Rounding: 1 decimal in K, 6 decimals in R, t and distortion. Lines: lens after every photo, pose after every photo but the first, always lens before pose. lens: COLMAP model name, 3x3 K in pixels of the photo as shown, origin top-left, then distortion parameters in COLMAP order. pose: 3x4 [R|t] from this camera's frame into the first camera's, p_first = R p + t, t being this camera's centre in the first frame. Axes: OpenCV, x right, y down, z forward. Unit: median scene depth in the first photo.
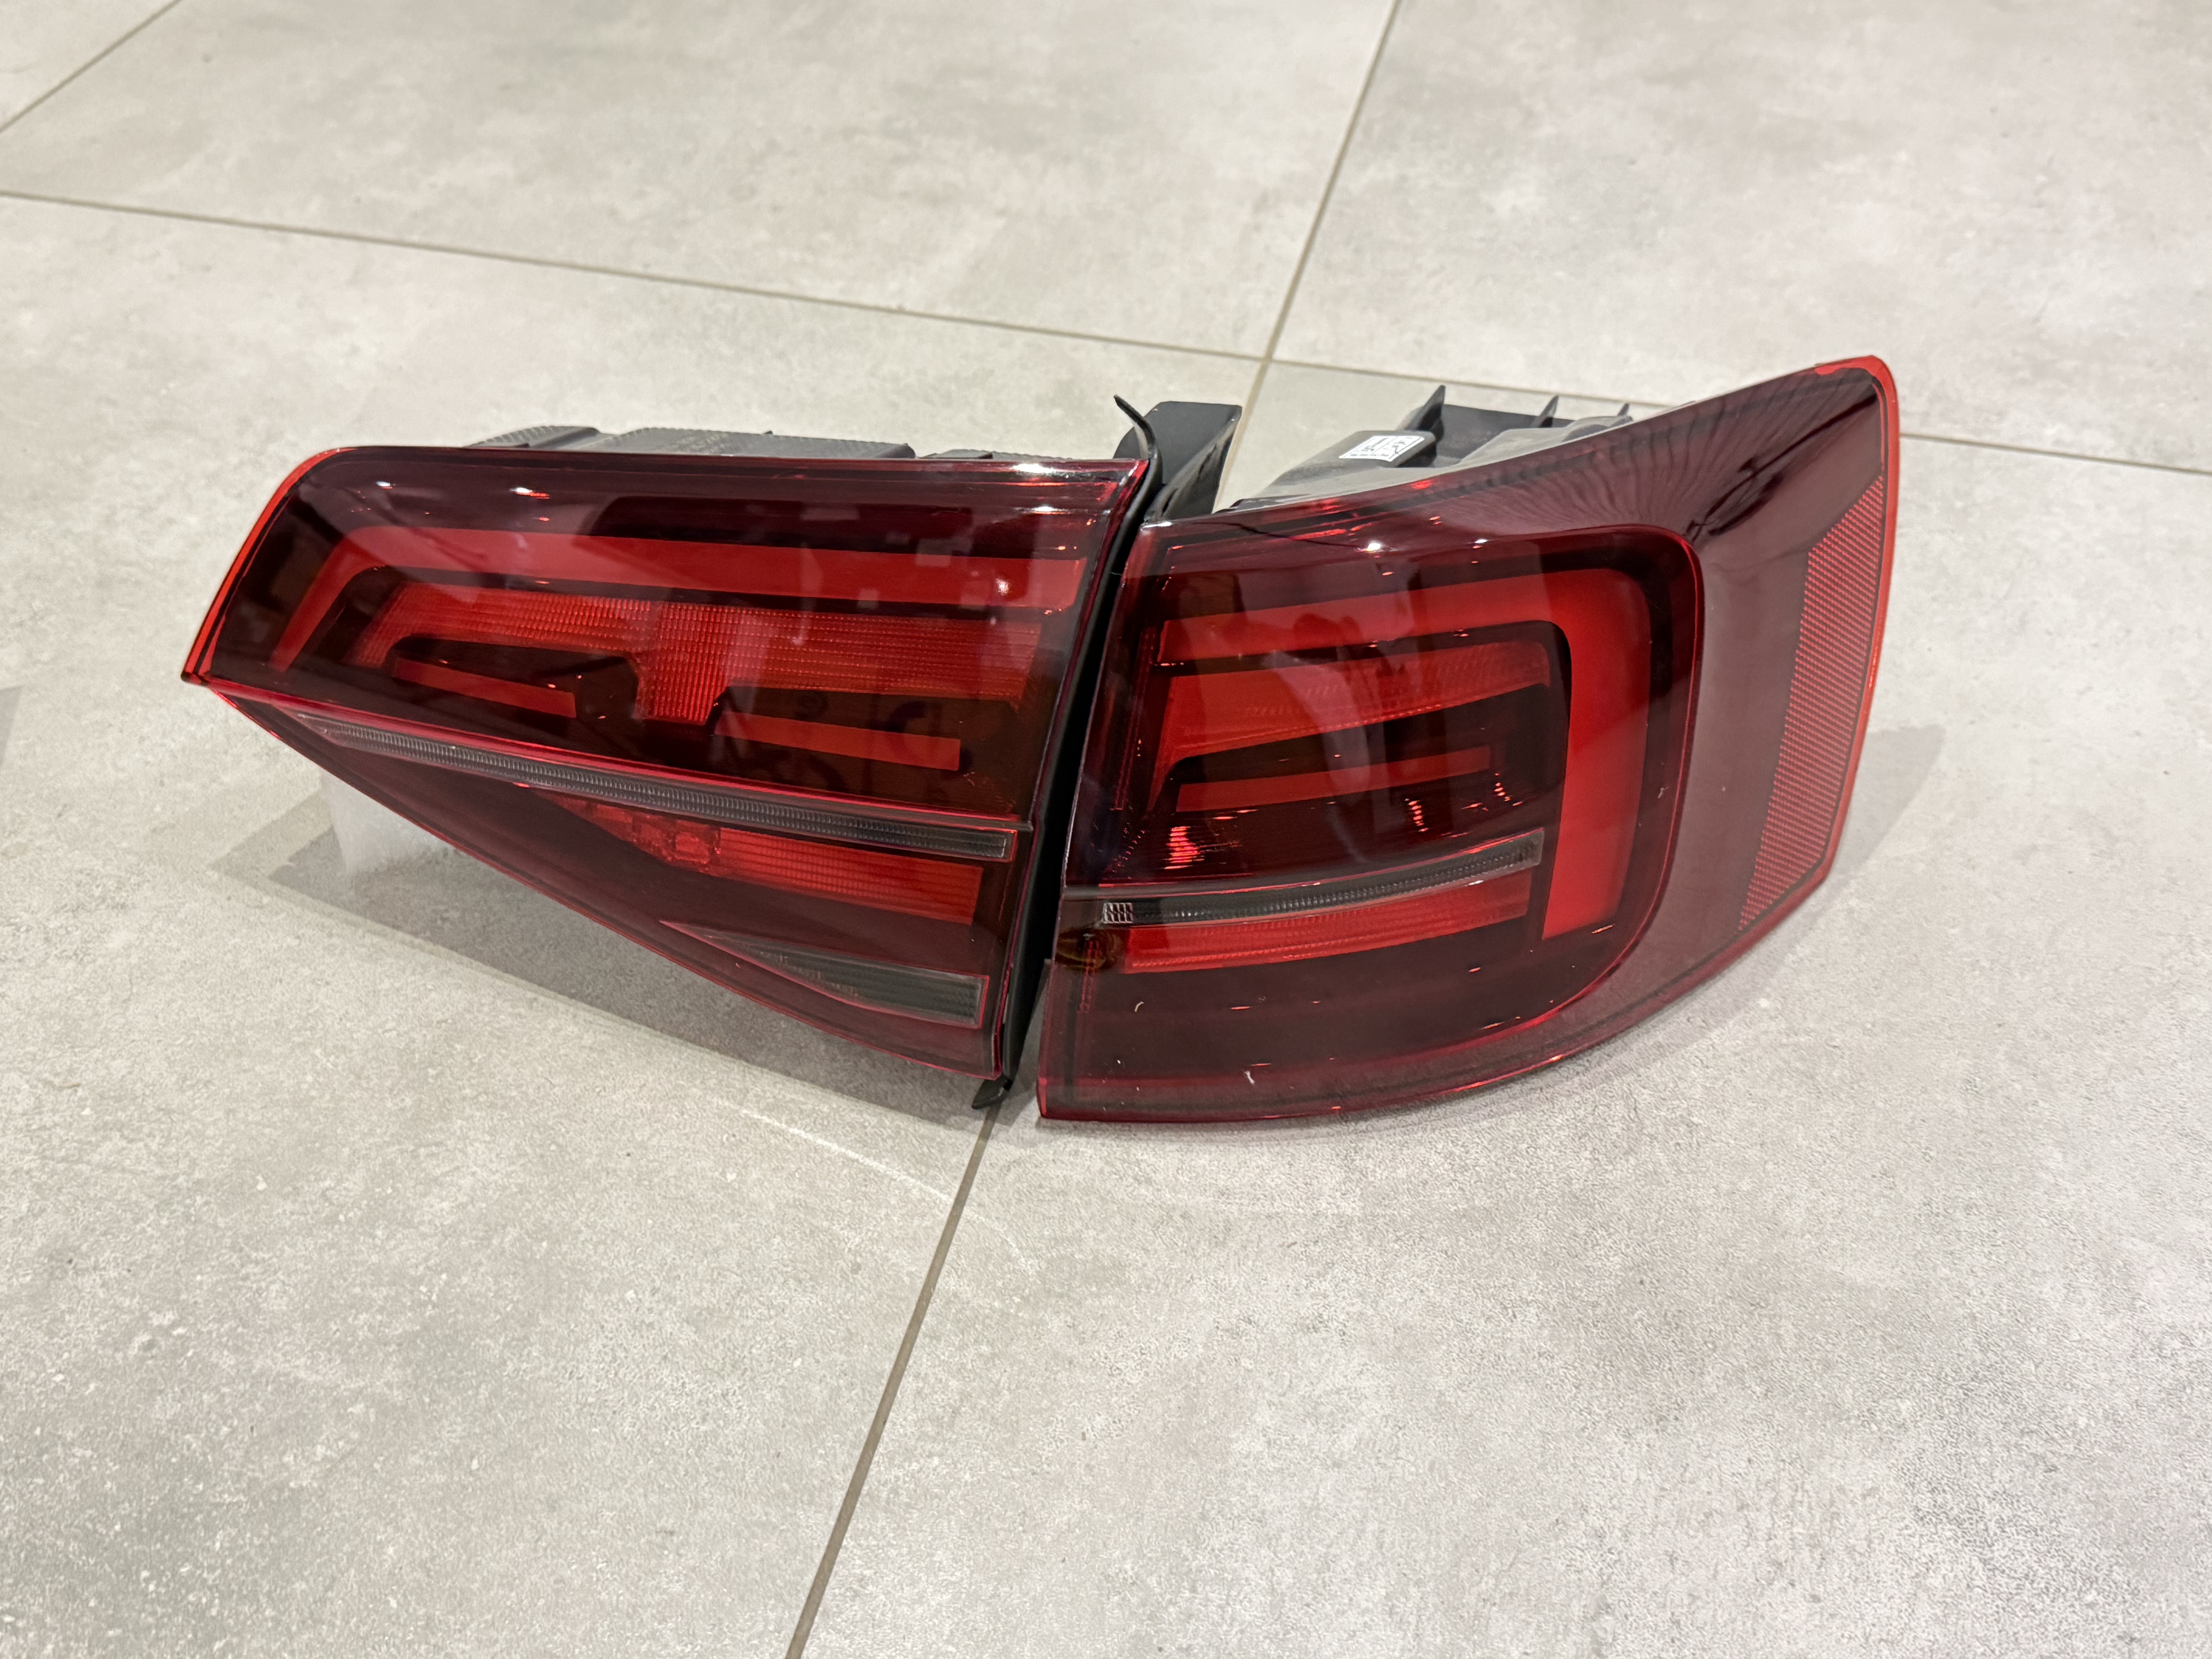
lens RADIAL K [[2186.2, 0, 1106.0], [0, 2186.2, 829.5], [0, 0, 1]] dist [0.215795, -0.551773]
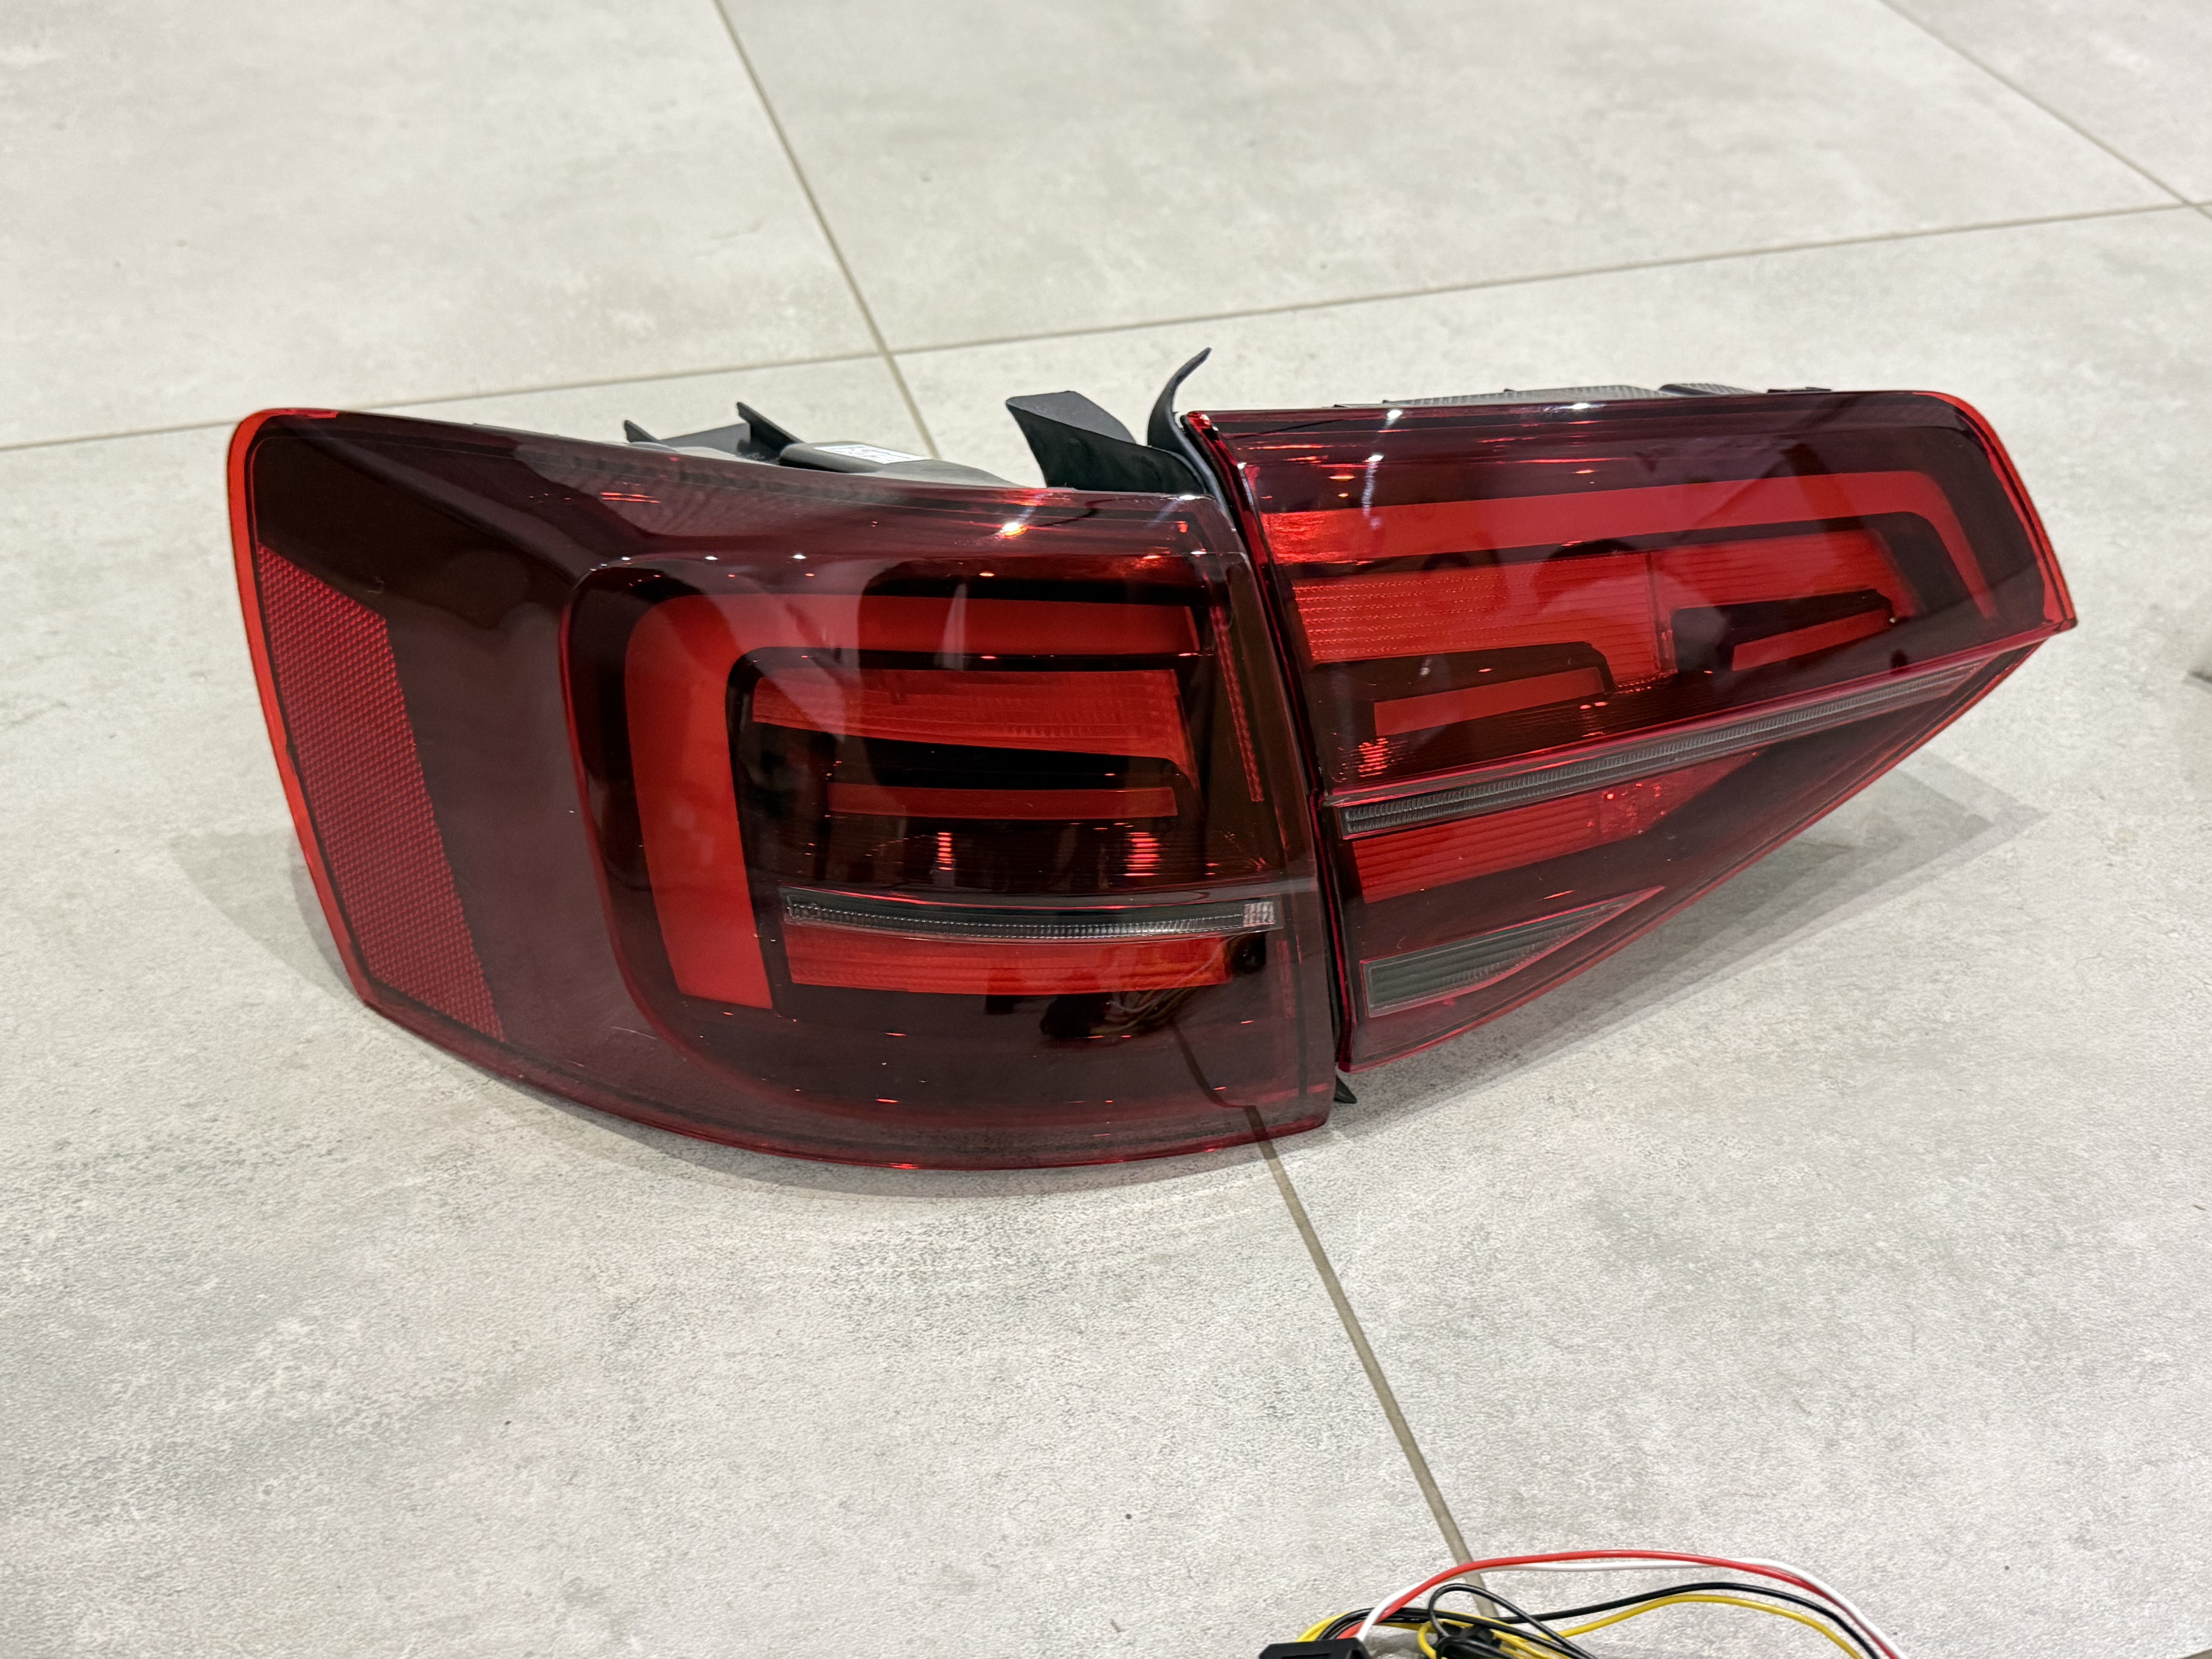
lens RADIAL K [[2216.9, 0, 1106.0], [0, 2216.9, 829.5], [0, 0, 1]] dist [0.195150, -0.499249]
pose [[0.855801, -0.308811, 0.415019, -1.502456], [0.322958, 0.945662, 0.037693, -0.205961], [-0.404108, 0.101776, 0.909032, 0.329350]]
